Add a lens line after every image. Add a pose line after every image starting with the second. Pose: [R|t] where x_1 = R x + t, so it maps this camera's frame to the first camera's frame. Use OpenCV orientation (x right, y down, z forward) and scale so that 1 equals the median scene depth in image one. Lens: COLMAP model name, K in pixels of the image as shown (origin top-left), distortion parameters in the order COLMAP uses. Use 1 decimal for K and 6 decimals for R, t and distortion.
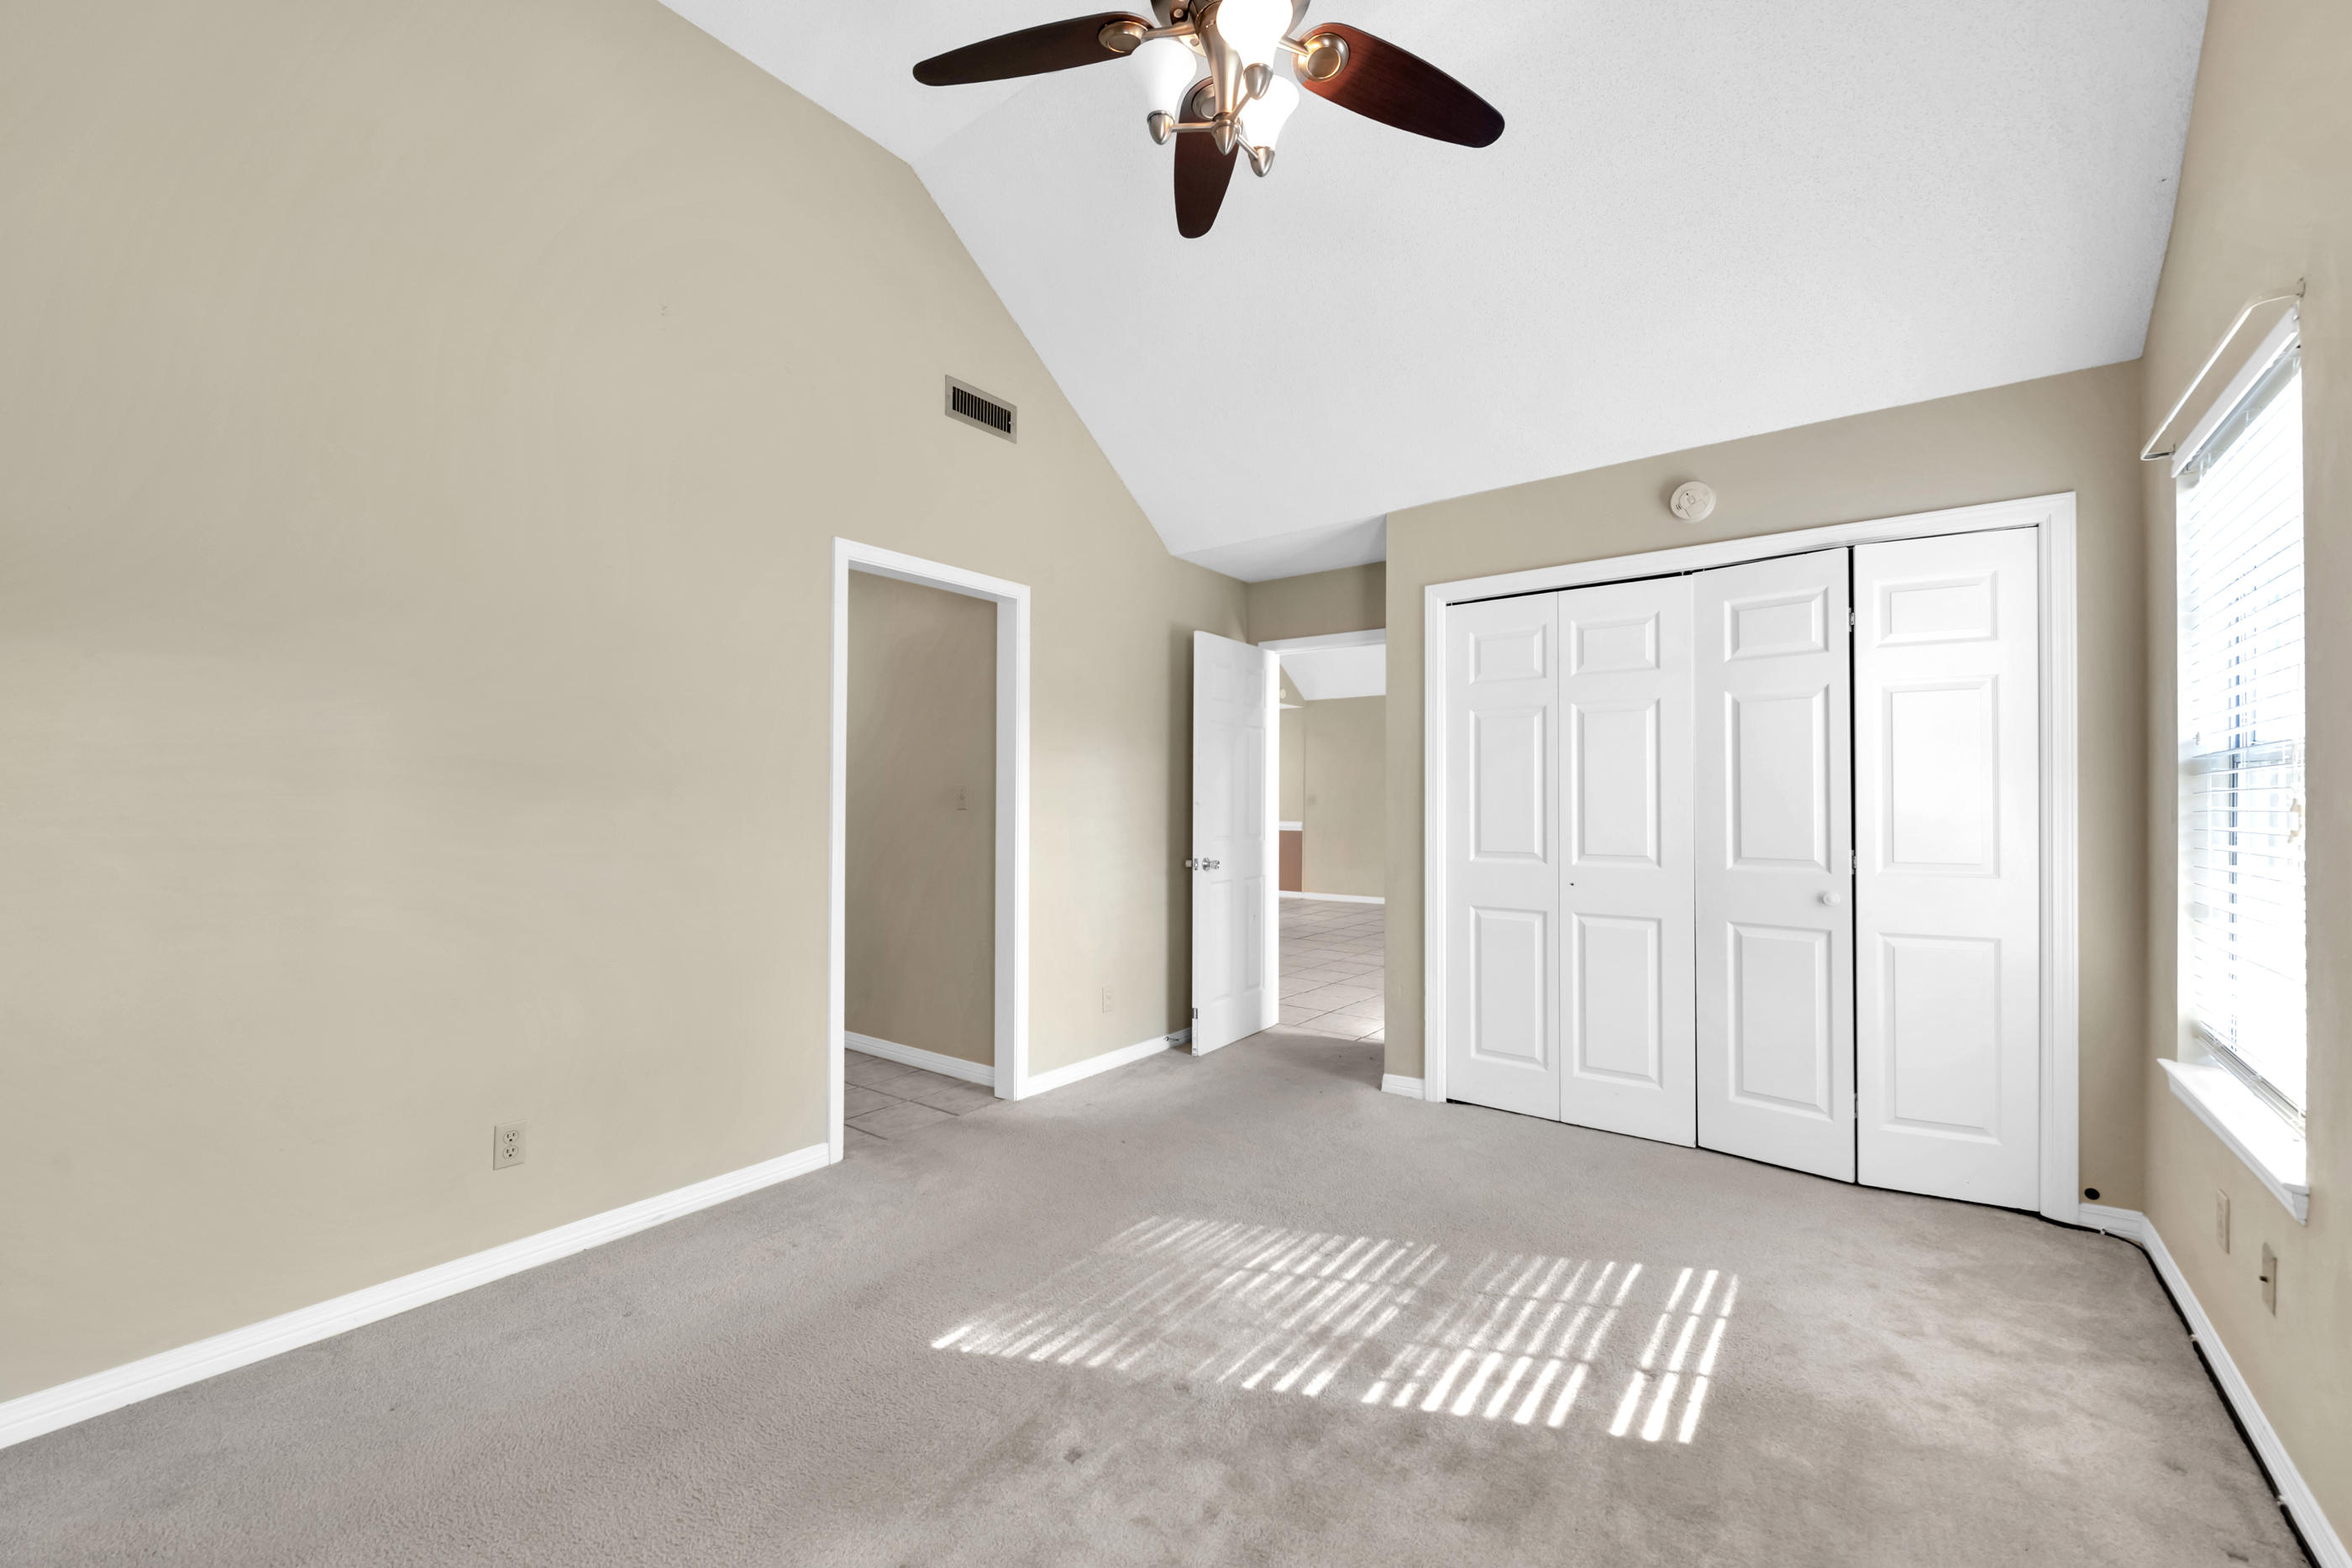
lens RADIAL K [[941.6, 0, 1184.6], [0, 941.6, 793.9], [0, 0, 1]] dist [-0.016471, -0.000219]
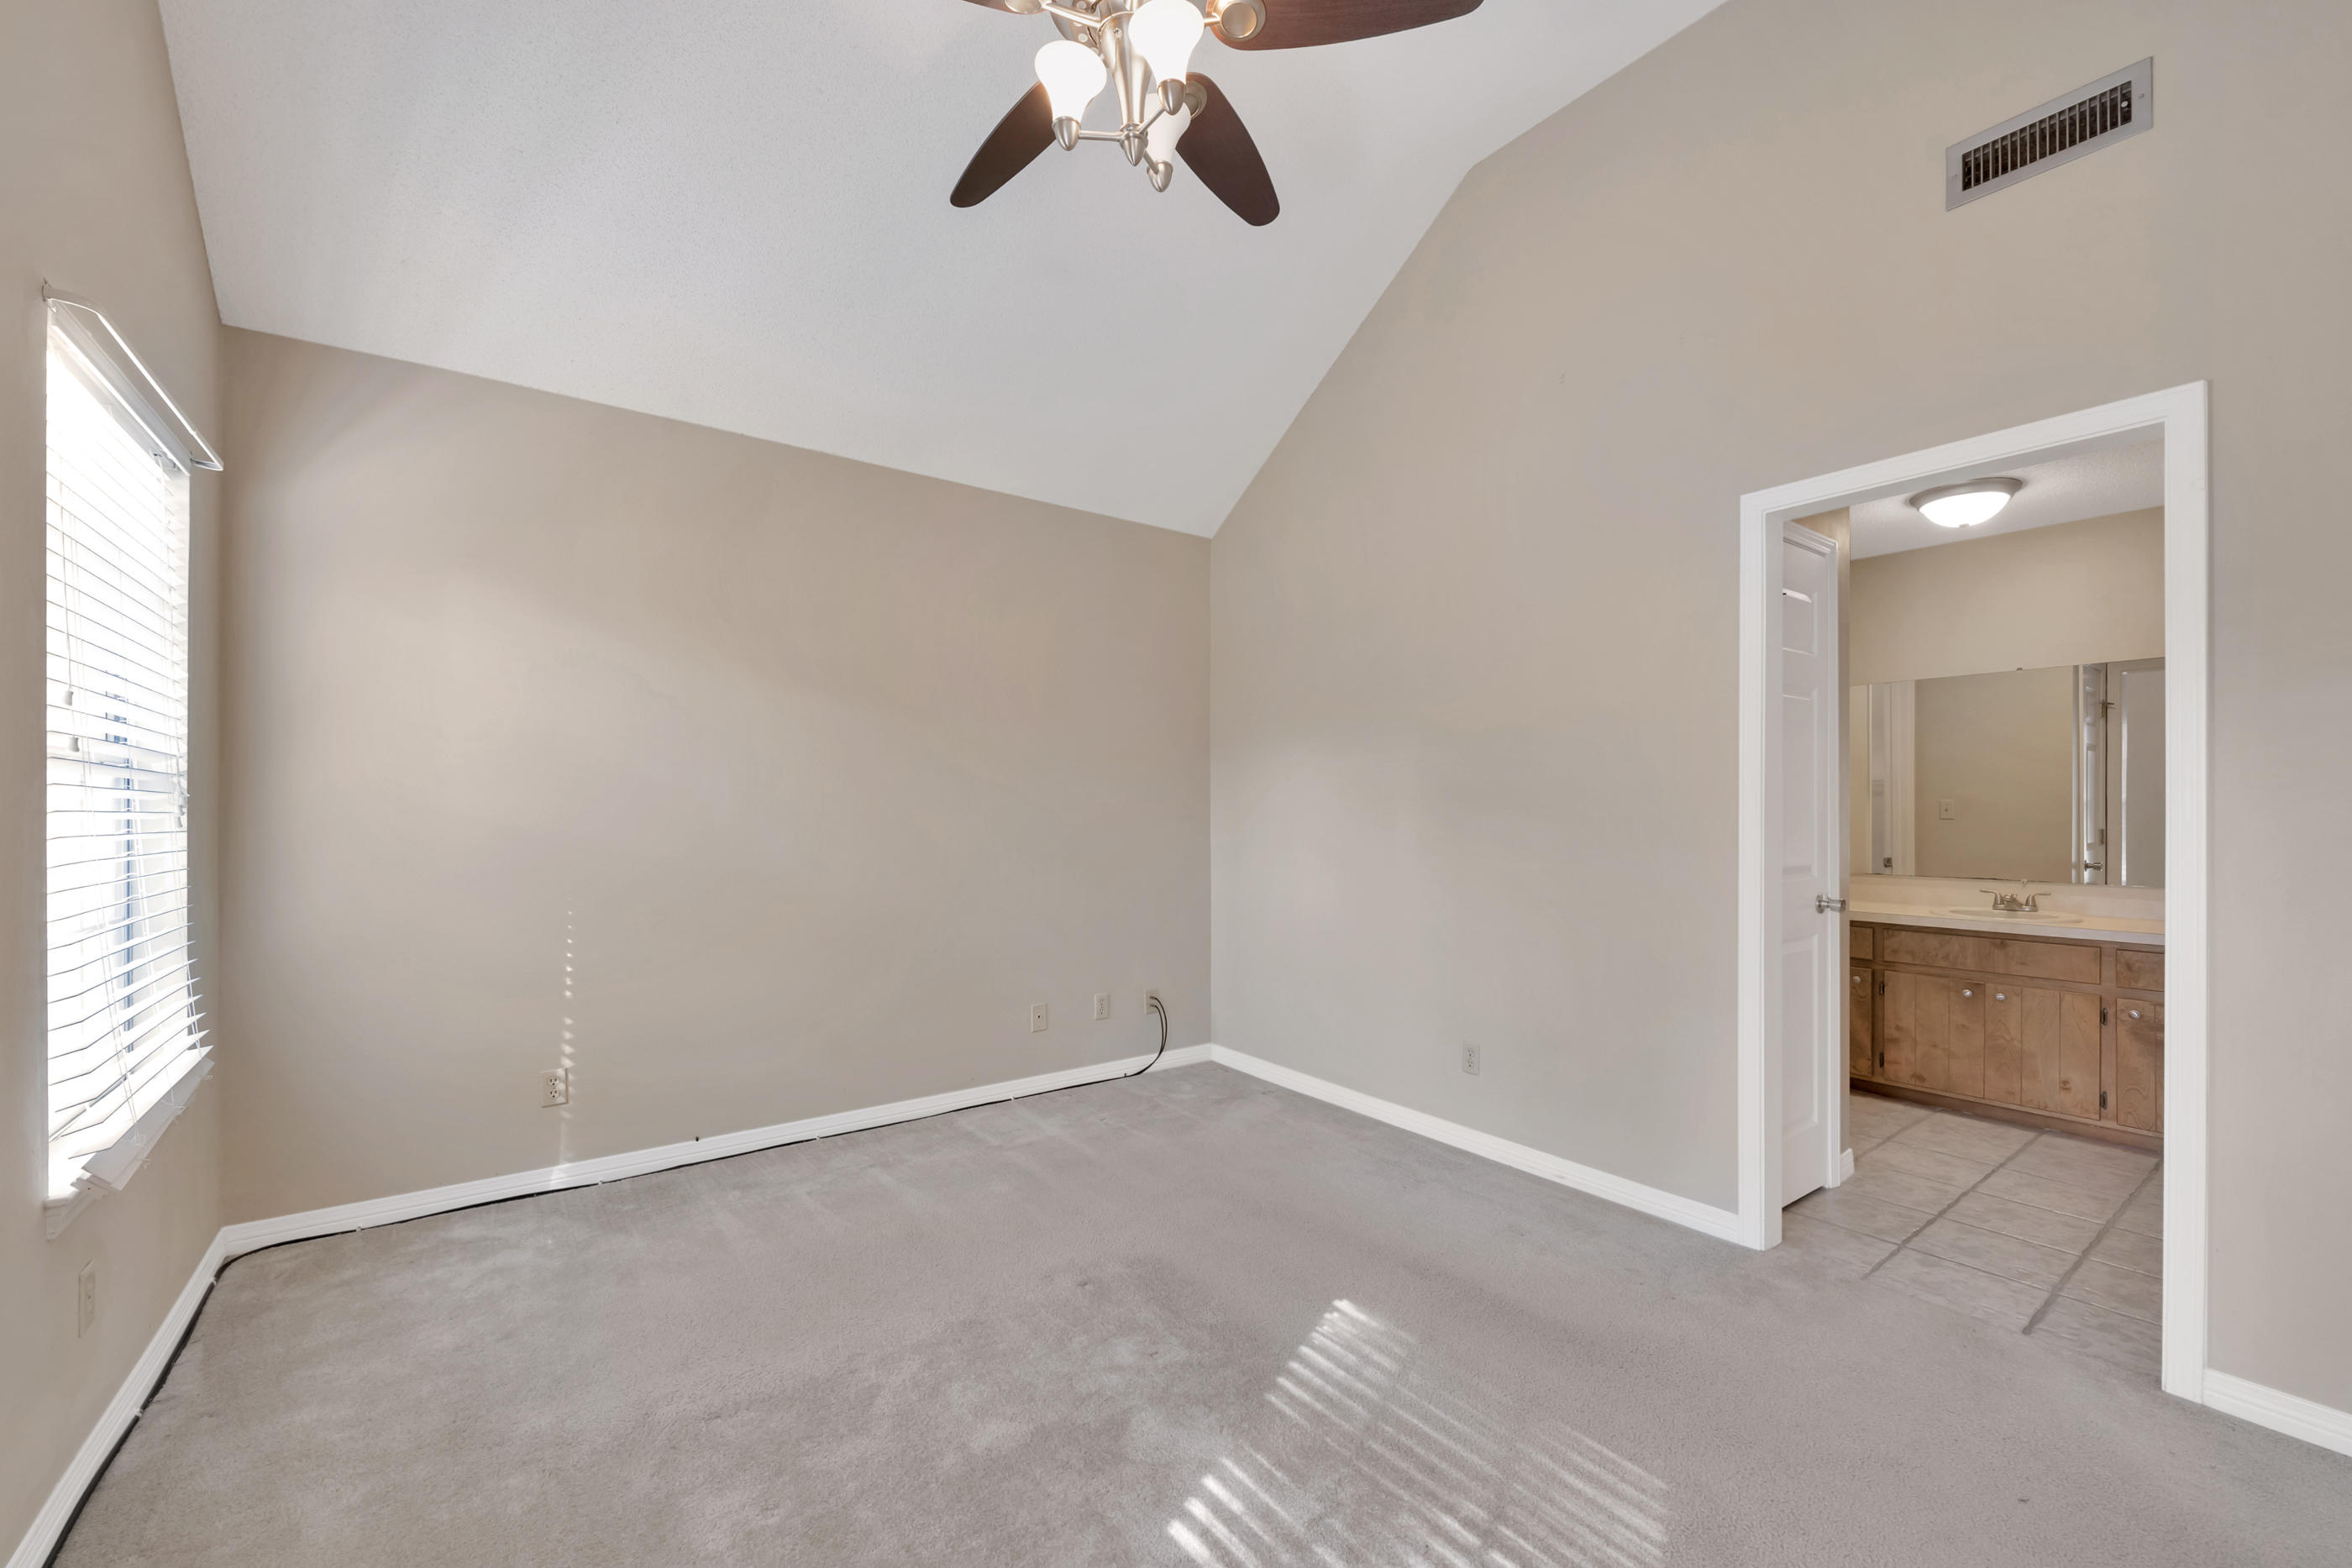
lens RADIAL K [[941.6, 0, 1184.6], [0, 941.6, 793.9], [0, 0, 1]] dist [-0.016471, -0.000219]
pose [[-0.304373, -0.016972, -0.952402, 0.748186], [0.005967, 0.999788, -0.019723, 0.008384], [0.952534, -0.011686, -0.304208, 1.023535]]
